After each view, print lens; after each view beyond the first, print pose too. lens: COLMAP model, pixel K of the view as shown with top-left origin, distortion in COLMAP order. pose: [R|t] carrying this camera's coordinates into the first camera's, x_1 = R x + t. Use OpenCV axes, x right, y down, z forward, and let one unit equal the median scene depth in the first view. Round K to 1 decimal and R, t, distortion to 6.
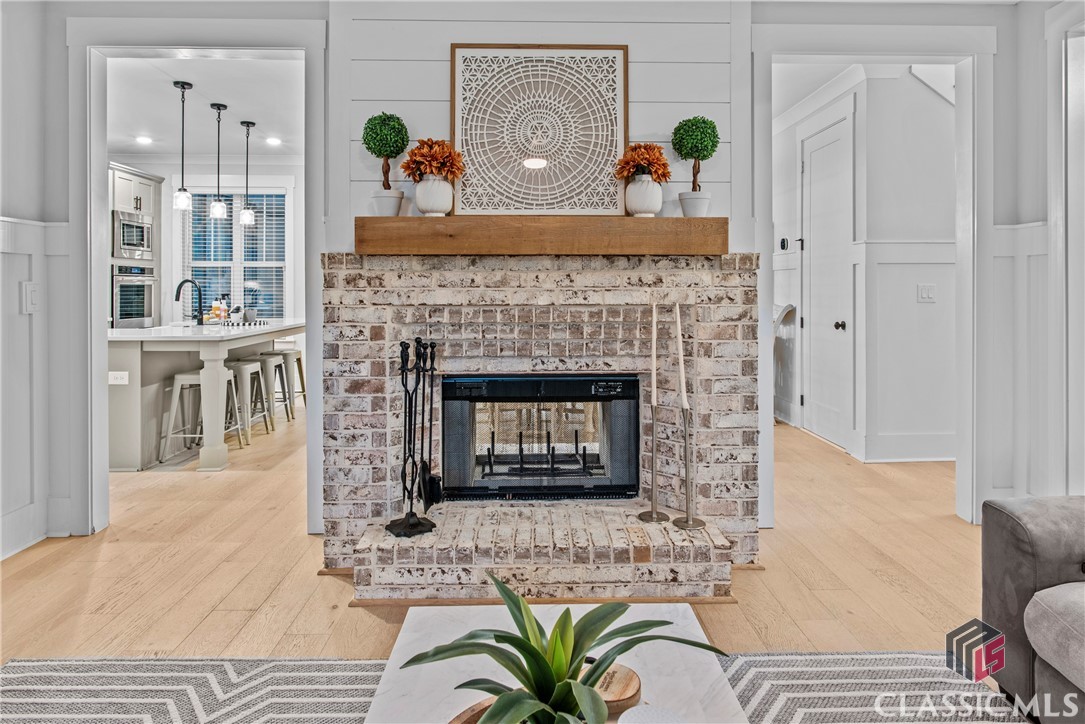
lens RADIAL K [[640.8, 0, 534.4], [0, 640.8, 324.3], [0, 0, 1]] dist [-0.007963, 0.002889]
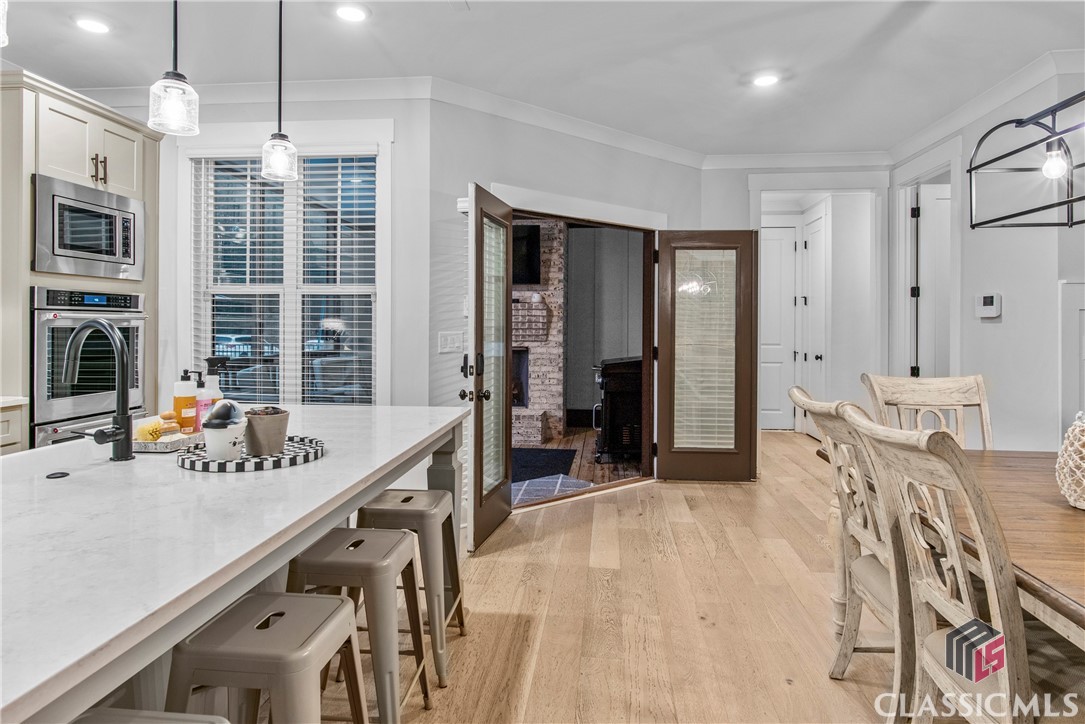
lens RADIAL K [[640.8, 0, 543.5], [0, 640.8, 361.2], [0, 0, 1]] dist [-0.007963, 0.002889]
pose [[0.992920, 0.012170, -0.118157, -0.204404], [-0.012037, 0.999926, 0.001838, -0.039940], [0.118170, -0.000403, 0.992993, 0.532964]]
